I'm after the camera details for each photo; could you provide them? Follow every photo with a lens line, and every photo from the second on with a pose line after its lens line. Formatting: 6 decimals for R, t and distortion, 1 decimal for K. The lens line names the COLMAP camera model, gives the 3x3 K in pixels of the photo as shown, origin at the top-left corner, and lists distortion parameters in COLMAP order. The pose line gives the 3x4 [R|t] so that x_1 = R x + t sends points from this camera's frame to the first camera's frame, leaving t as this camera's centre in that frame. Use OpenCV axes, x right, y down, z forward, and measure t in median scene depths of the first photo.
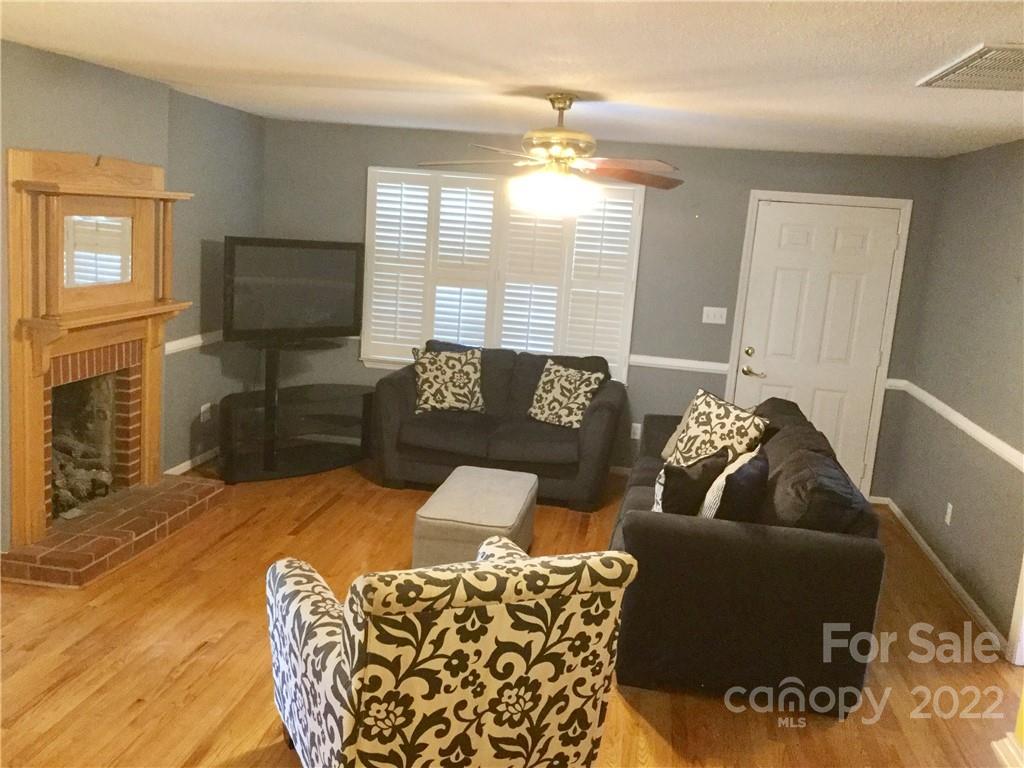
lens RADIAL K [[926.5, 0, 512.0], [0, 926.5, 384.0], [0, 0, 1]] dist [0.110486, -0.206627]
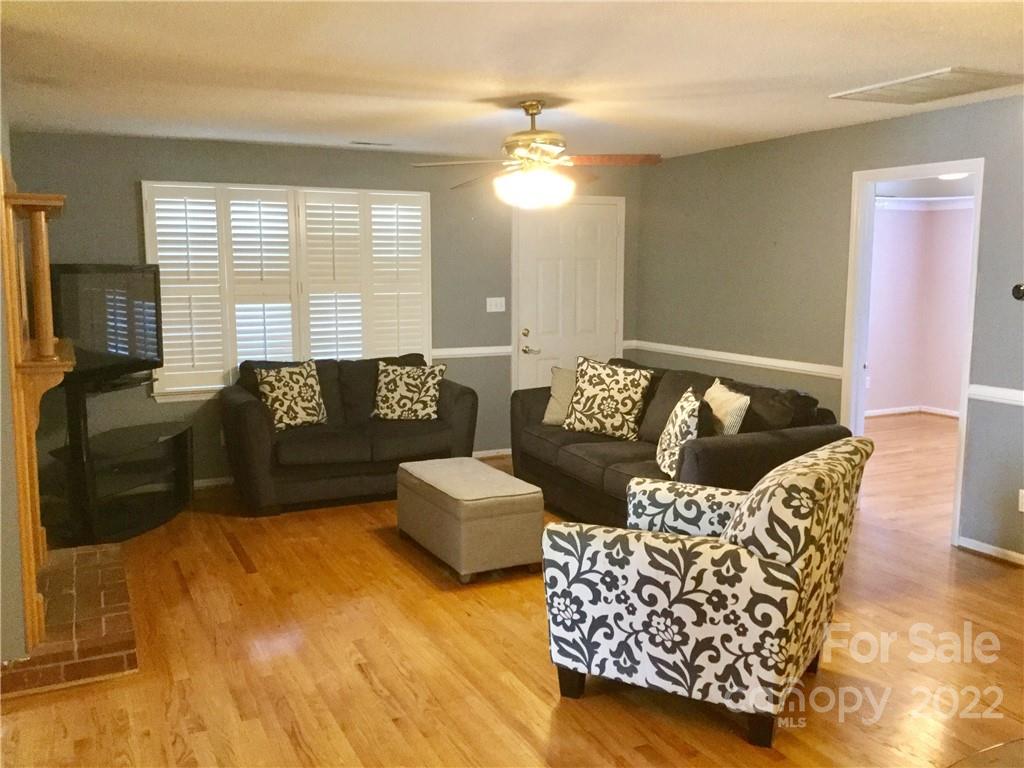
lens RADIAL K [[926.5, 0, 512.0], [0, 926.5, 384.0], [0, 0, 1]] dist [0.110486, -0.206627]
pose [[0.819097, -0.148051, 0.554221, -0.425227], [0.162620, 0.986417, 0.023165, -0.001777], [-0.550123, 0.071154, 0.832047, 0.062707]]
